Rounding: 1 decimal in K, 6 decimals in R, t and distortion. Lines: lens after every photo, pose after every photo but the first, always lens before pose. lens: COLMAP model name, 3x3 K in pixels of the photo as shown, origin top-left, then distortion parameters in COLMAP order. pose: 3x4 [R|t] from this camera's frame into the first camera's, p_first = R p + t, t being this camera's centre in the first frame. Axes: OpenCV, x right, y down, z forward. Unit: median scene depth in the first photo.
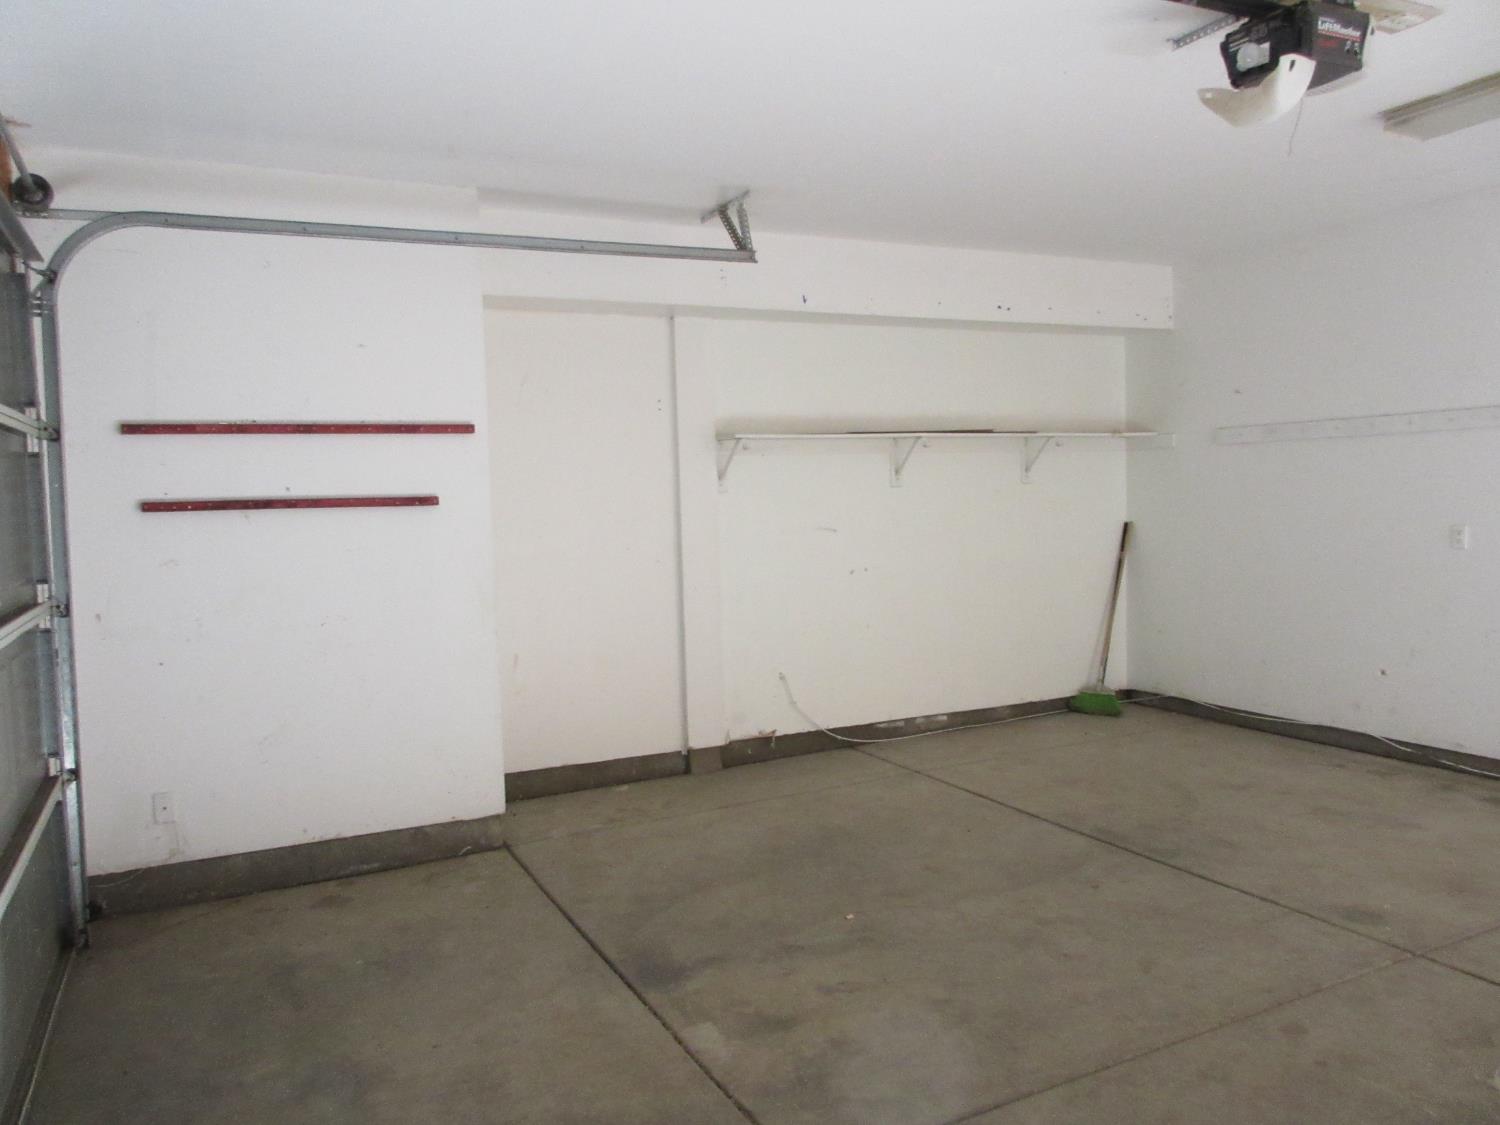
lens RADIAL K [[1113.0, 0, 746.0], [0, 1113.0, 559.3], [0, 0, 1]] dist [-0.002336, -0.000698]
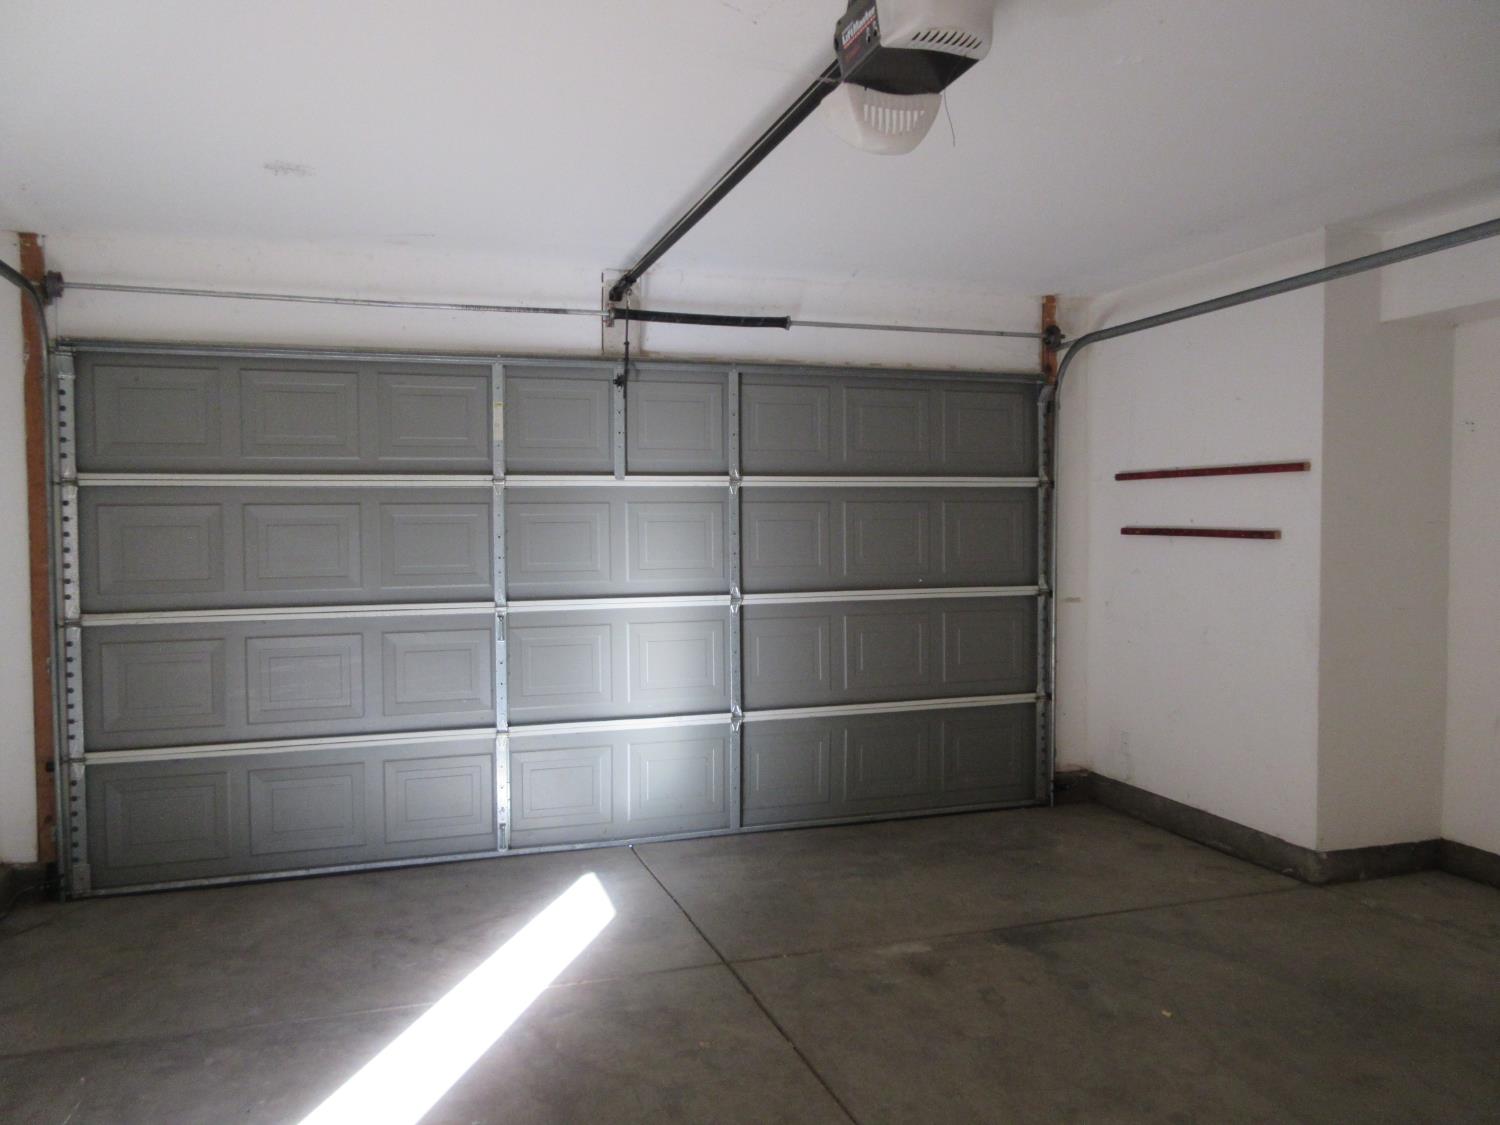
lens RADIAL K [[1113.0, 0, 746.0], [0, 1113.0, 559.3], [0, 0, 1]] dist [-0.002336, -0.000698]
pose [[-0.140035, 0.065872, -0.987953, 0.928342], [-0.051163, 0.995970, 0.073658, -0.089442], [0.988824, 0.060861, -0.136101, 0.696731]]
